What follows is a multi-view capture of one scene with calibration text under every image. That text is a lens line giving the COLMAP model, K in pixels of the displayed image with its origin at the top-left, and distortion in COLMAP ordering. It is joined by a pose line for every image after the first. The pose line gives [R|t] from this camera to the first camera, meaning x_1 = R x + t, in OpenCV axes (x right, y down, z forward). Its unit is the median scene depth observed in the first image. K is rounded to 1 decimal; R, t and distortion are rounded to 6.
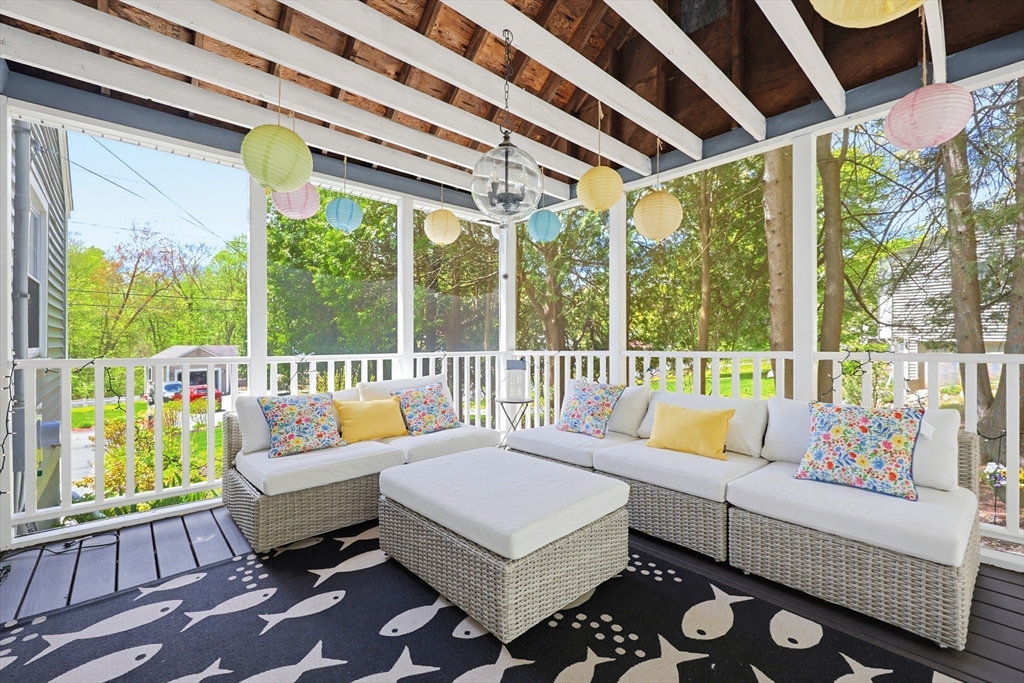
lens RADIAL K [[440.2, 0, 515.9], [0, 440.2, 340.8], [0, 0, 1]] dist [-0.002136, 0.000901]
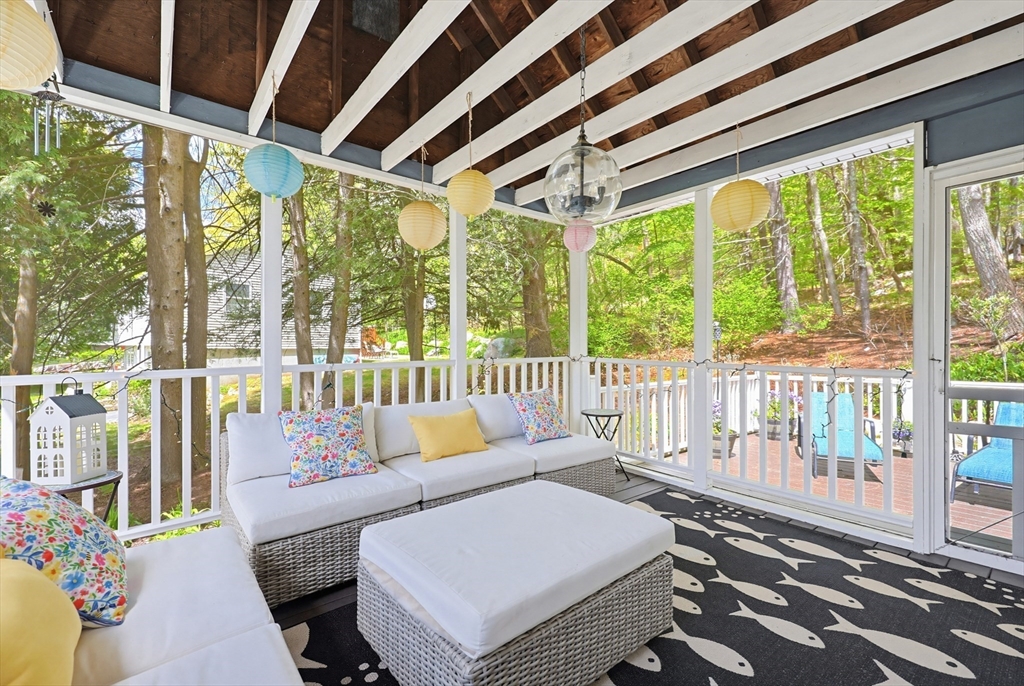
lens RADIAL K [[440.2, 0, 515.8], [0, 440.2, 343.9], [0, 0, 1]] dist [-0.002136, 0.000901]
pose [[0.047218, 0.002921, 0.998880, -0.814780], [0.005411, 0.999980, -0.003180, -0.014976], [-0.998870, 0.005555, 0.047201, 0.941678]]
